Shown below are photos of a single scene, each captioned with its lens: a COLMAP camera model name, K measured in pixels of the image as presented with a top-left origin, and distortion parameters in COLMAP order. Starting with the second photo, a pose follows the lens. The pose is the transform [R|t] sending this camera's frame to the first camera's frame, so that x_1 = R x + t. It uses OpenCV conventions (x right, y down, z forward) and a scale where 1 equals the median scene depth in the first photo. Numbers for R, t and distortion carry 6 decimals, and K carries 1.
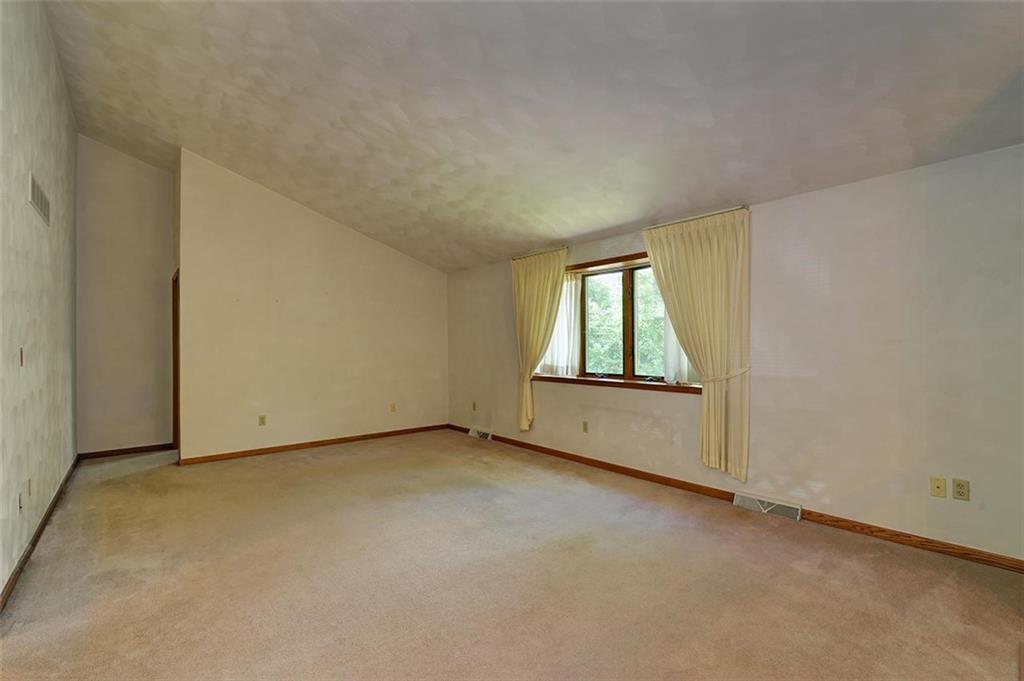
lens RADIAL K [[461.0, 0, 508.6], [0, 461.0, 344.8], [0, 0, 1]] dist [-0.023456, -0.000097]
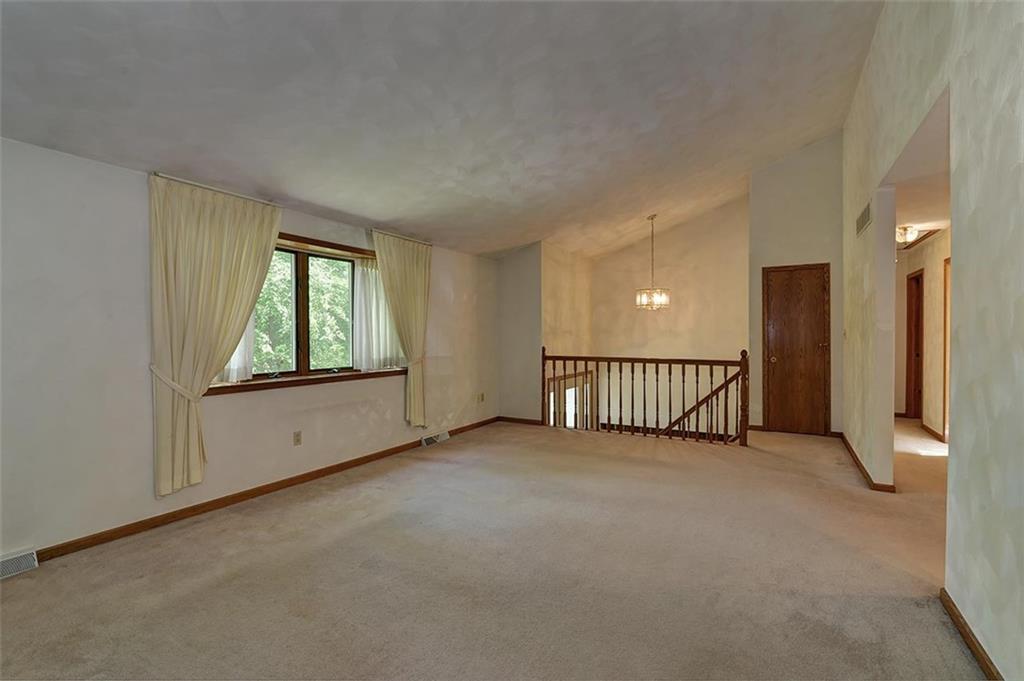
lens RADIAL K [[461.0, 0, 520.4], [0, 461.0, 348.2], [0, 0, 1]] dist [-0.023456, -0.000097]
pose [[-0.386847, -0.007808, 0.922111, -0.737983], [0.013683, 0.999805, 0.014206, 0.014968], [-0.922043, 0.018113, -0.386664, 0.964829]]
